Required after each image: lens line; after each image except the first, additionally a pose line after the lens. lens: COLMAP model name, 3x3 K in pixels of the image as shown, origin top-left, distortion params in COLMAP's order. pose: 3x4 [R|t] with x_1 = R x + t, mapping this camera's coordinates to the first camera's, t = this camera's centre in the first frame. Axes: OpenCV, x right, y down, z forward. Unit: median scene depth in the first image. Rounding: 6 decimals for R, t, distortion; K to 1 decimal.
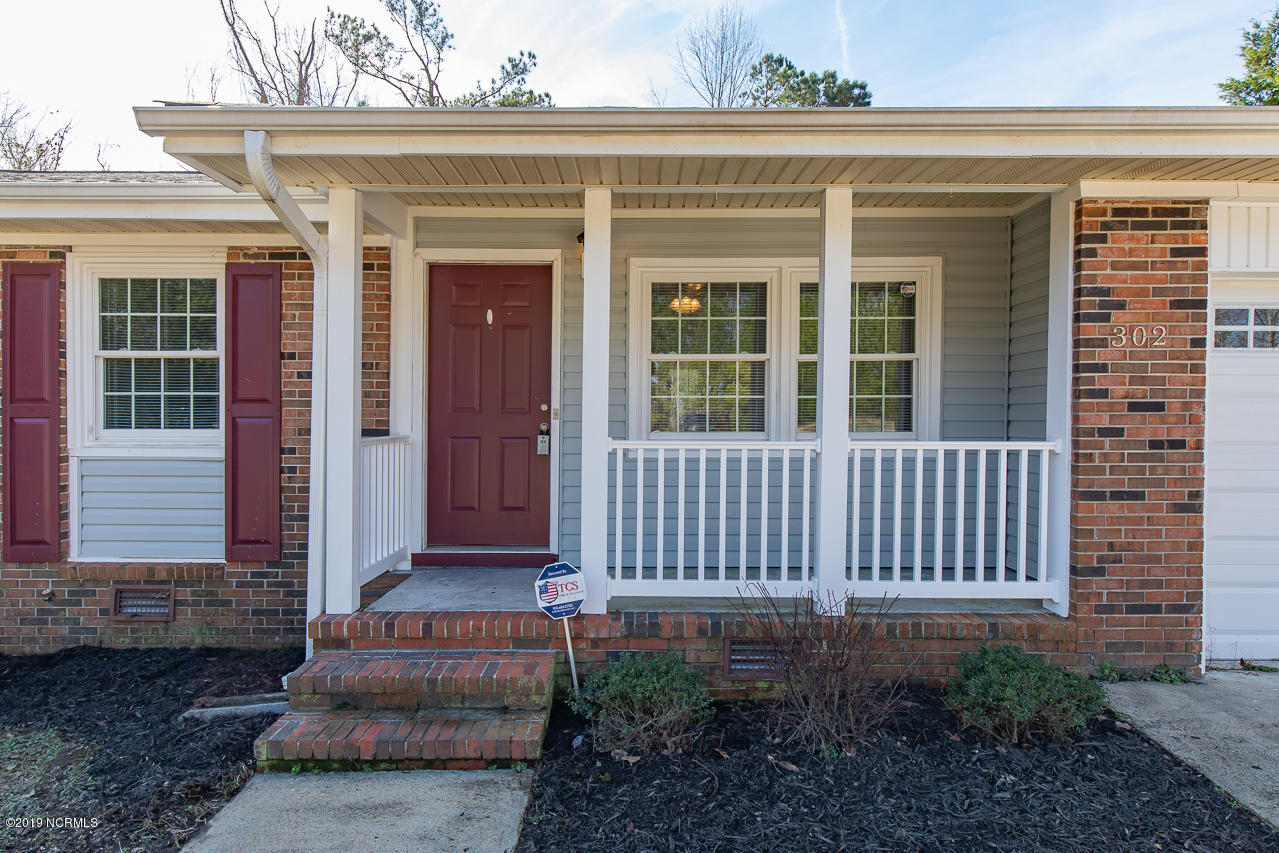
lens RADIAL K [[709.2, 0, 644.2], [0, 709.2, 428.8], [0, 0, 1]] dist [0.006531, -0.000136]
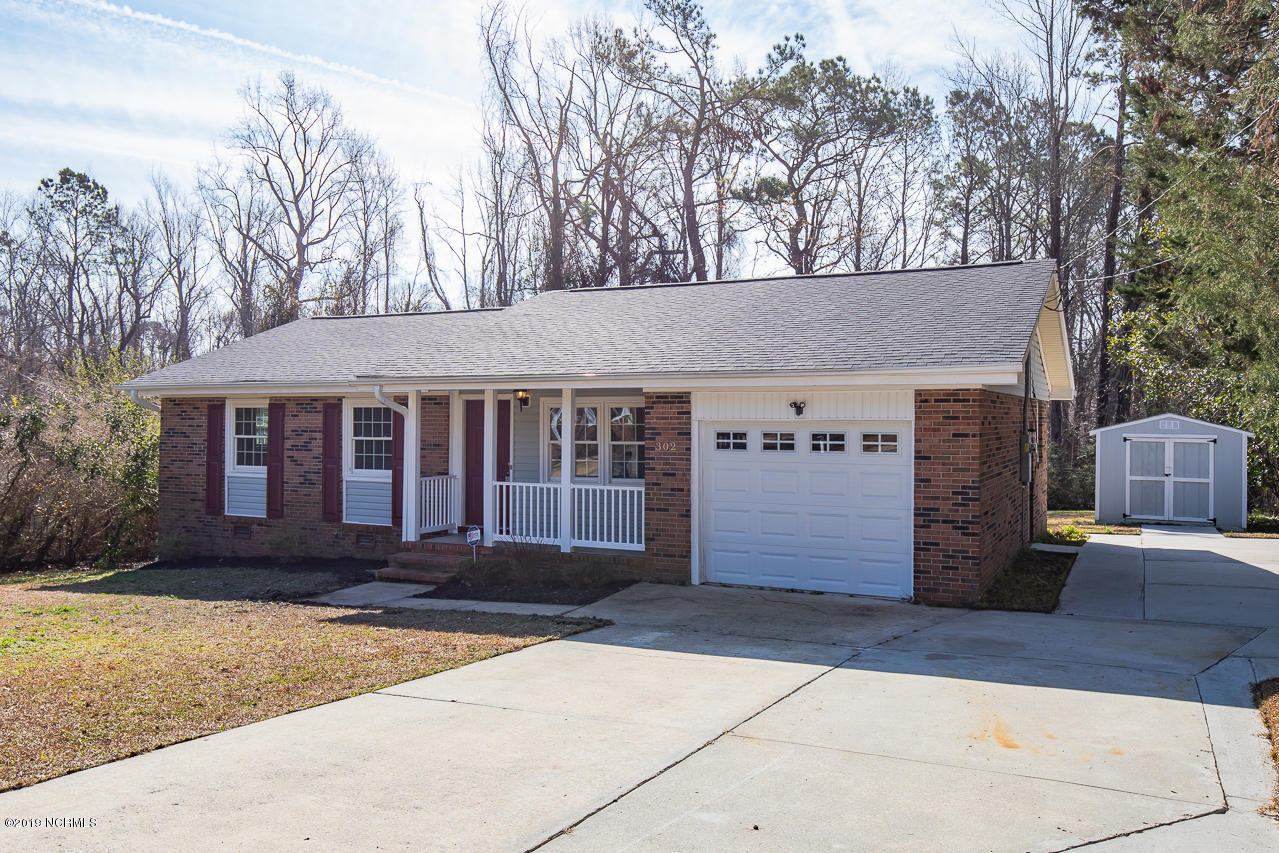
lens RADIAL K [[936.5, 0, 644.8], [0, 936.5, 420.9], [0, 0, 1]] dist [0.007168, 0.001432]
pose [[0.909268, 0.002083, -0.416206, 1.529876], [-0.009734, 0.999820, -0.016263, -0.126122], [0.416097, 0.018839, 0.909125, -1.558215]]
